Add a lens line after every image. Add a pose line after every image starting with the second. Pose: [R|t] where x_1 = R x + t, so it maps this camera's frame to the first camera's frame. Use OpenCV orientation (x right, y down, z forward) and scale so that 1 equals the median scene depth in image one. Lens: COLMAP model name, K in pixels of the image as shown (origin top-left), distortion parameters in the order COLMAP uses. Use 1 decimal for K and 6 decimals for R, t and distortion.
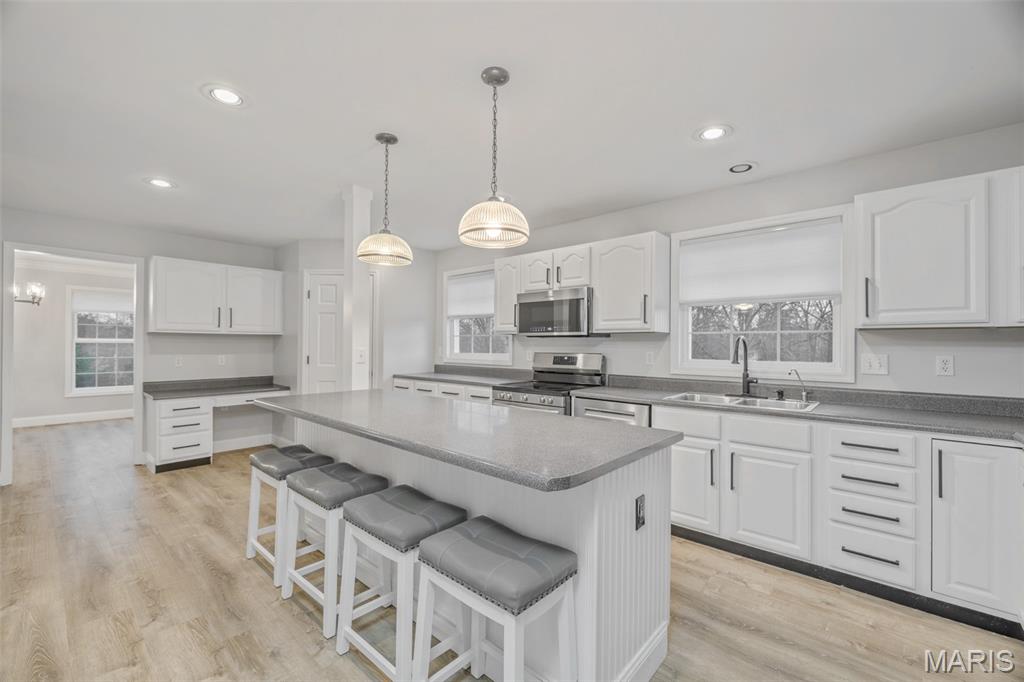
lens RADIAL K [[418.5, 0, 512.0], [0, 418.5, 341.0], [0, 0, 1]] dist [-0.042260, 0.016139]
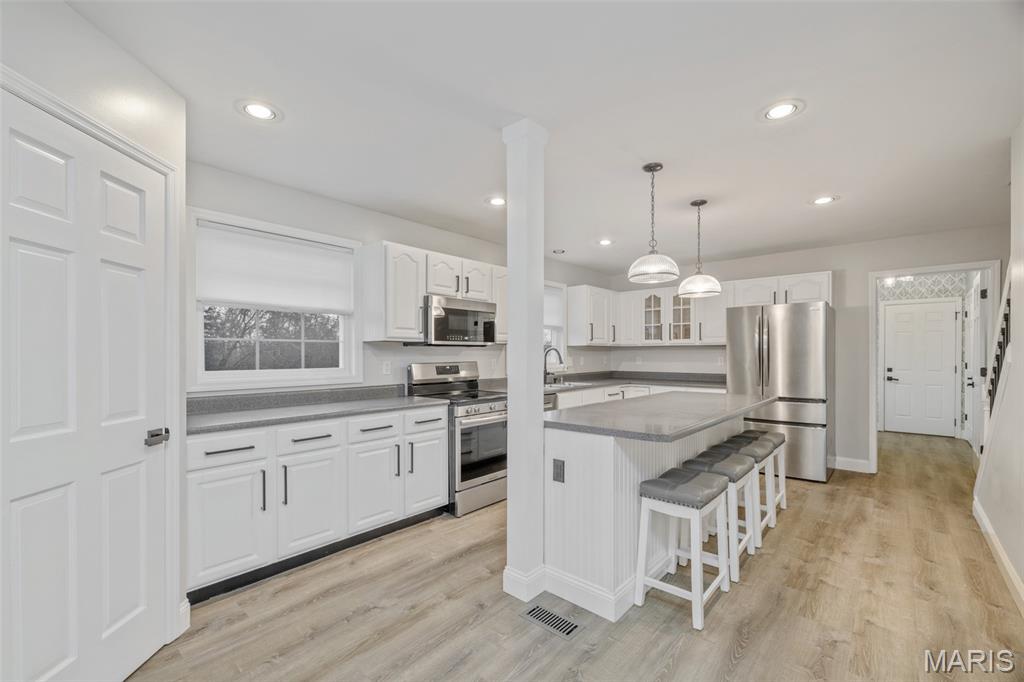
lens RADIAL K [[454.3, 0, 514.3], [0, 454.3, 357.3], [0, 0, 1]] dist [0.033159, -0.000003]
pose [[-0.018301, -0.013359, 0.999743, -0.997341], [-0.006698, 0.999890, 0.013238, 0.001653], [-0.999810, -0.006454, -0.018389, 0.907247]]
